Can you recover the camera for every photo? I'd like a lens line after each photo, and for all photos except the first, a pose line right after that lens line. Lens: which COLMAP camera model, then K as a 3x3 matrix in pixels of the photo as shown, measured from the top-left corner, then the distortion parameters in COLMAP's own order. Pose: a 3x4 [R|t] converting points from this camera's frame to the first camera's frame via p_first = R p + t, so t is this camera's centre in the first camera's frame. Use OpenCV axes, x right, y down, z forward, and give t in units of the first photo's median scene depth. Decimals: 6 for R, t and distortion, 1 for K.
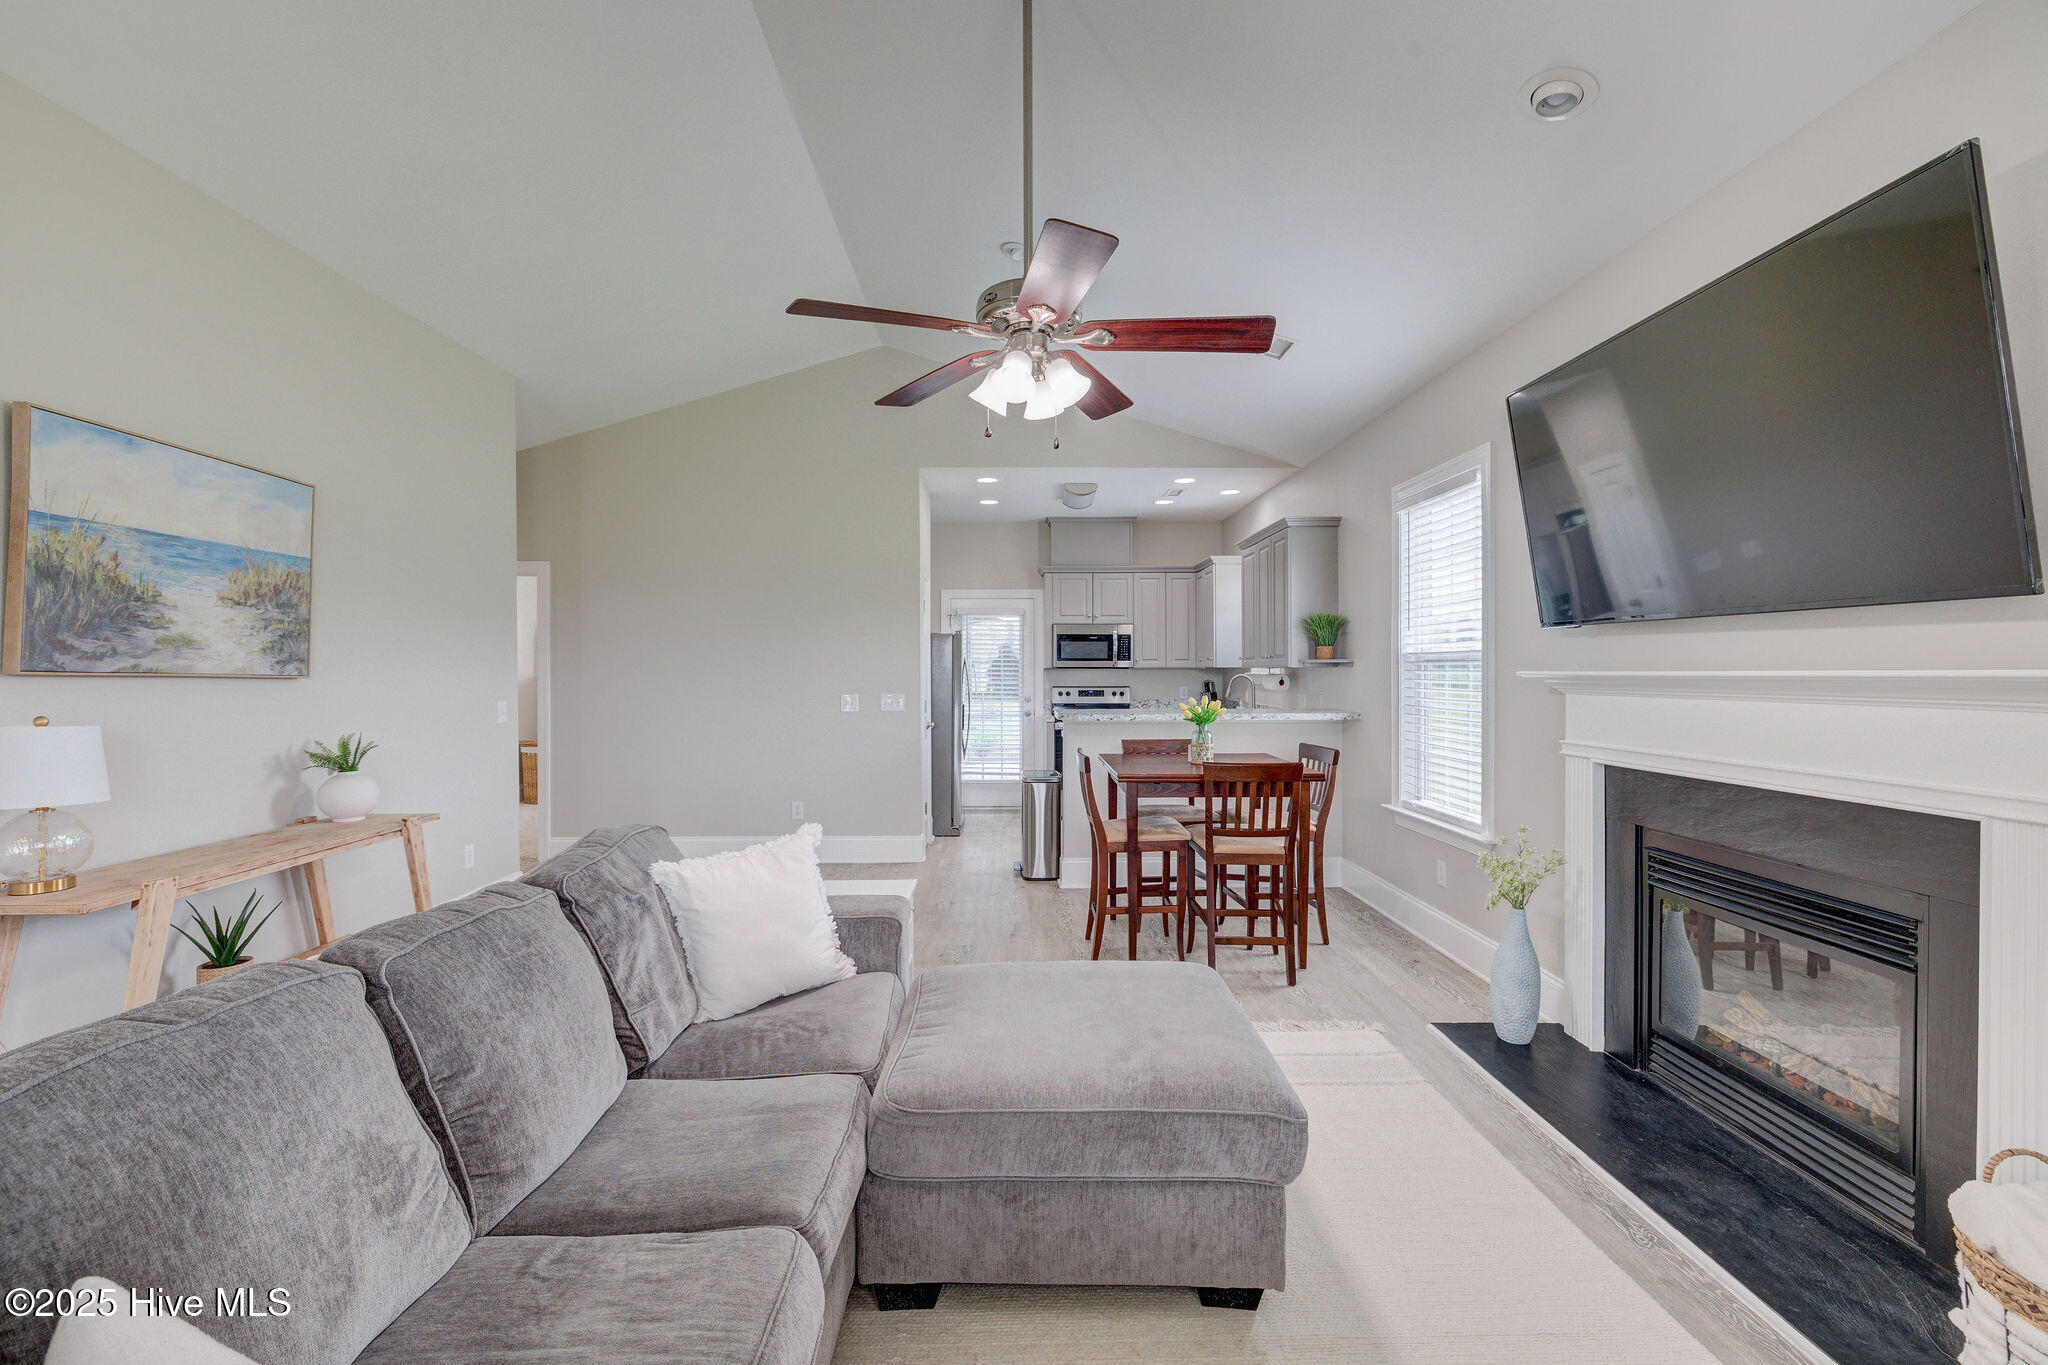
lens RADIAL K [[882.3, 0, 1019.1], [0, 882.3, 669.7], [0, 0, 1]] dist [-0.000343, 0.000322]
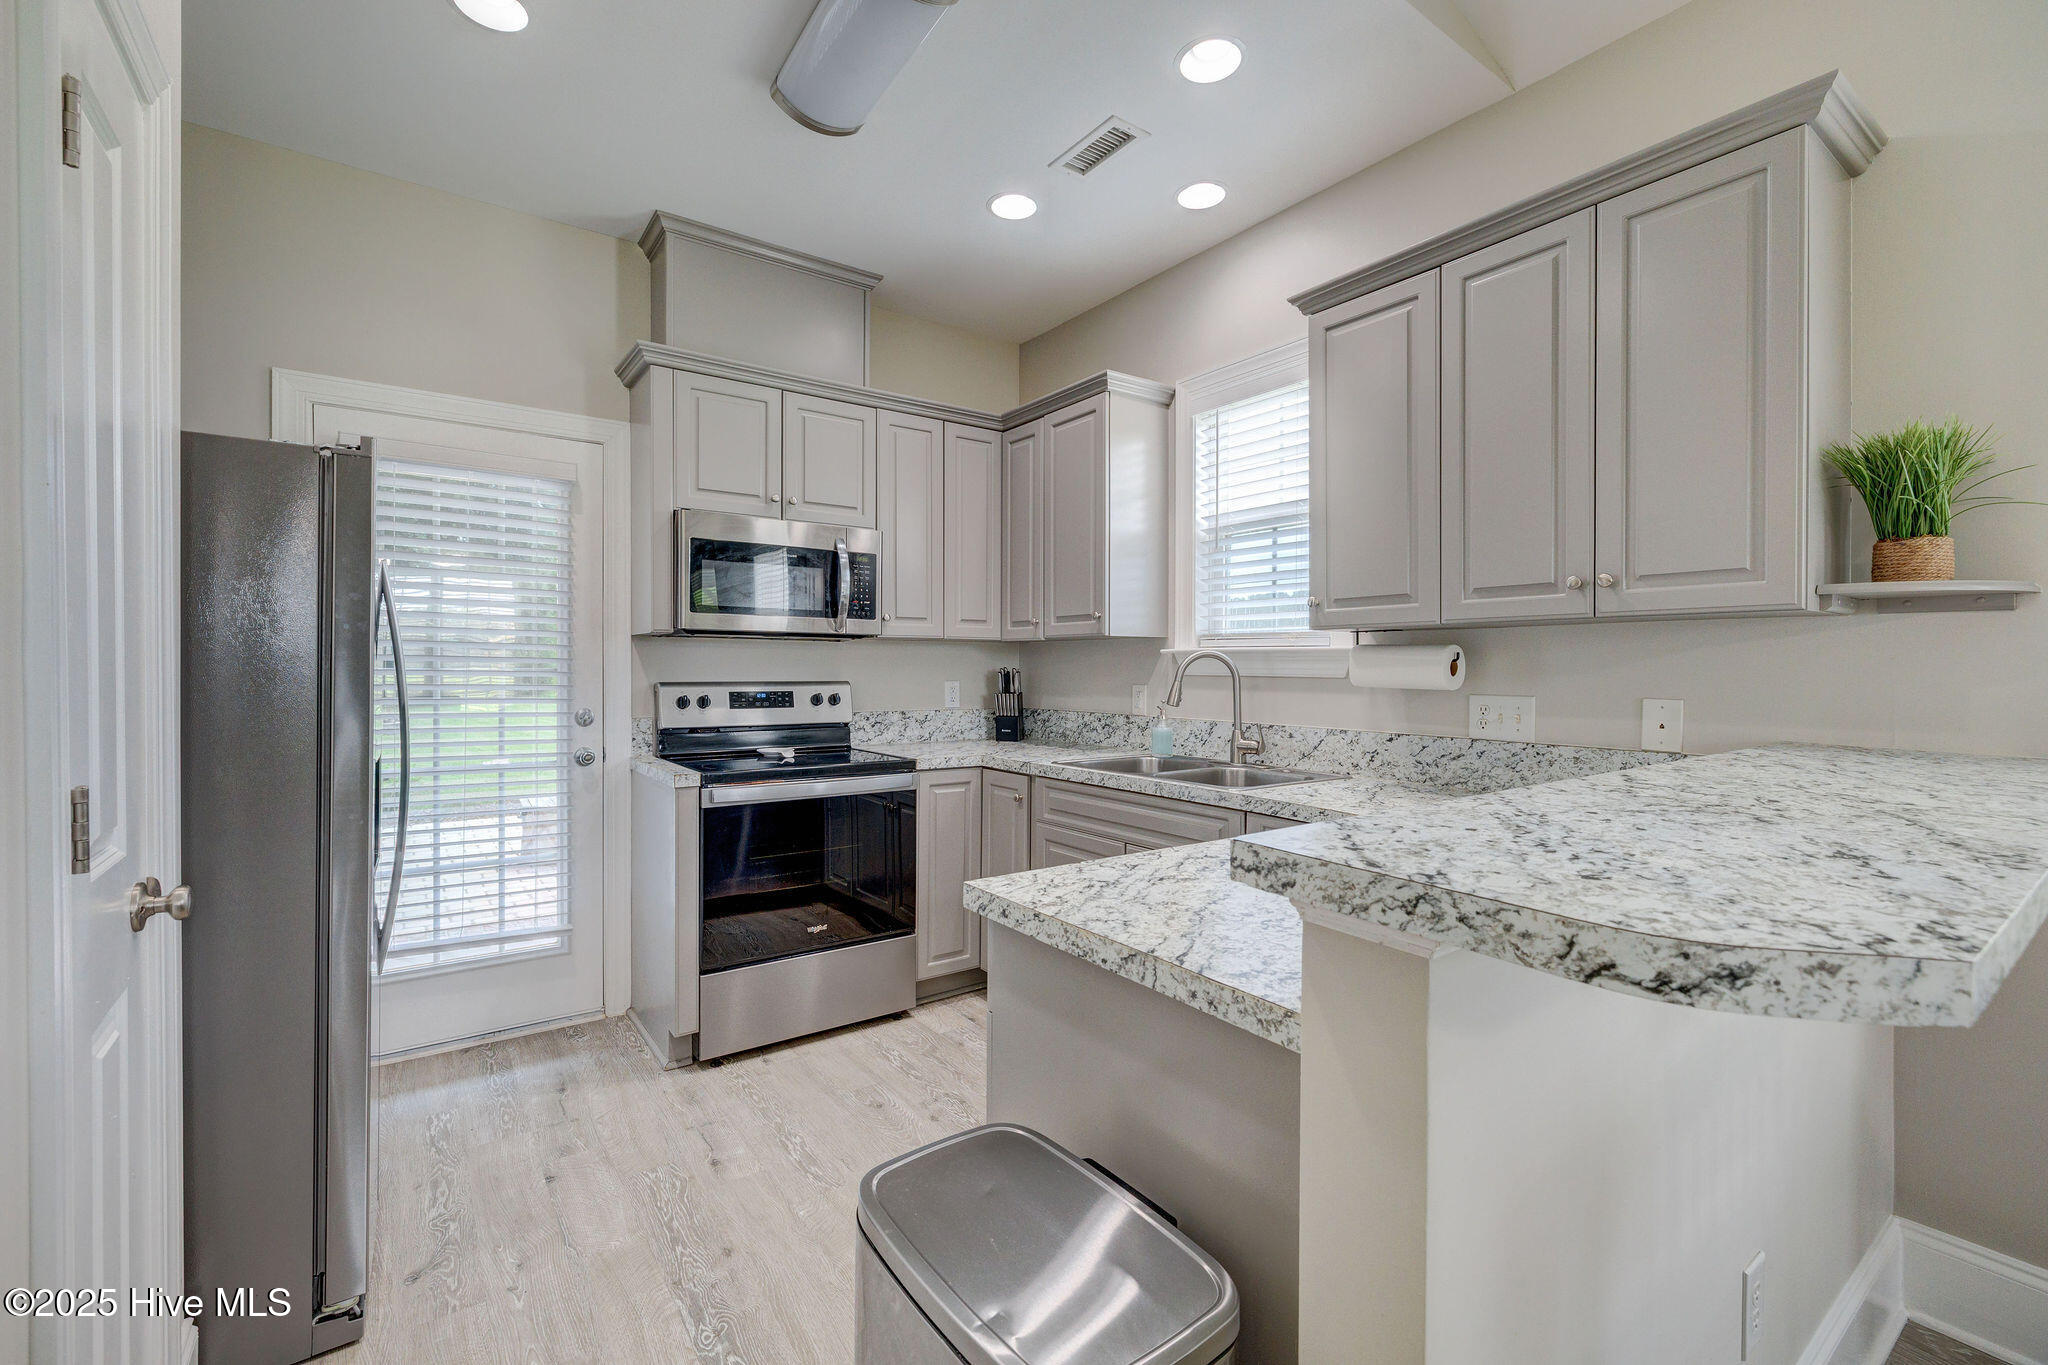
lens RADIAL K [[882.3, 0, 1019.1], [0, 882.3, 669.7], [0, 0, 1]] dist [-0.000343, 0.000322]
pose [[0.828985, 0.003033, 0.559263, -0.046458], [-0.004791, 0.999987, 0.001678, 0.012151], [-0.559251, -0.004070, 0.828989, 0.616059]]
